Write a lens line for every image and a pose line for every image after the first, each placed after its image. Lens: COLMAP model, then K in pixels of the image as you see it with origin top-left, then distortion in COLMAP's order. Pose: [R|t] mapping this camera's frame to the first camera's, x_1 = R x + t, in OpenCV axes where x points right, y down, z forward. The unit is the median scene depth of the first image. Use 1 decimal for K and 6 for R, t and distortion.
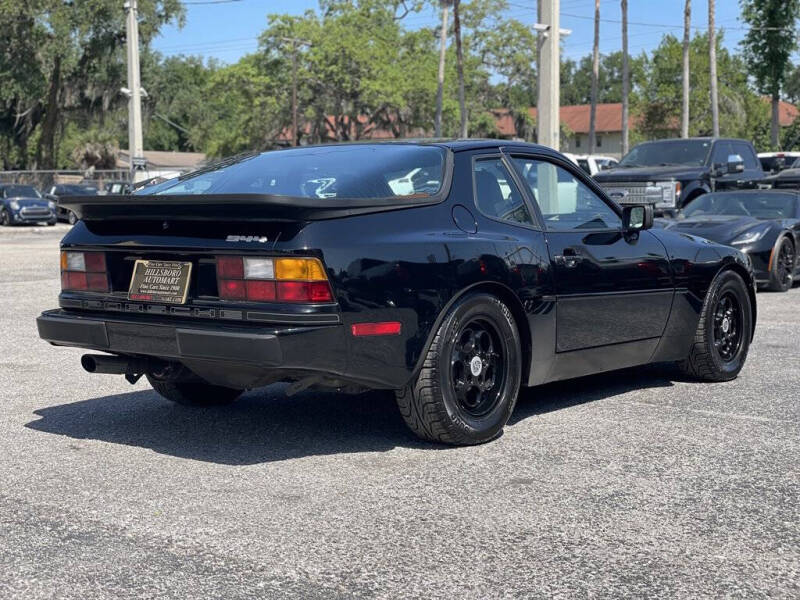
lens RADIAL K [[1195.9, 0, 394.2], [0, 1195.9, 293.7], [0, 0, 1]] dist [0.139163, 0.000000]
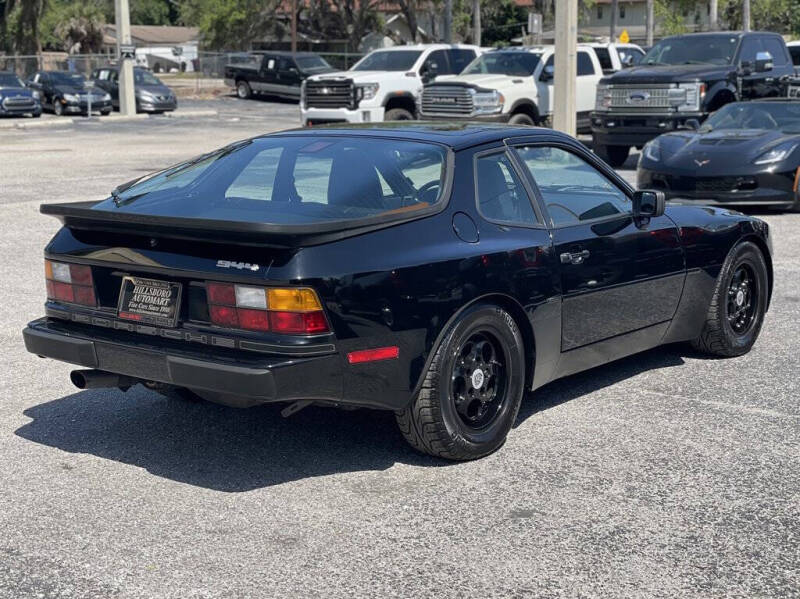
lens RADIAL K [[1258.9, 0, 403.8], [0, 1258.9, 306.4], [0, 0, 1]] dist [0.129983, 0.000000]
pose [[0.999985, -0.005386, -0.000016, 0.008818], [0.005357, 0.994389, 0.105652, -0.104816], [-0.000553, -0.105651, 0.994403, -0.009454]]
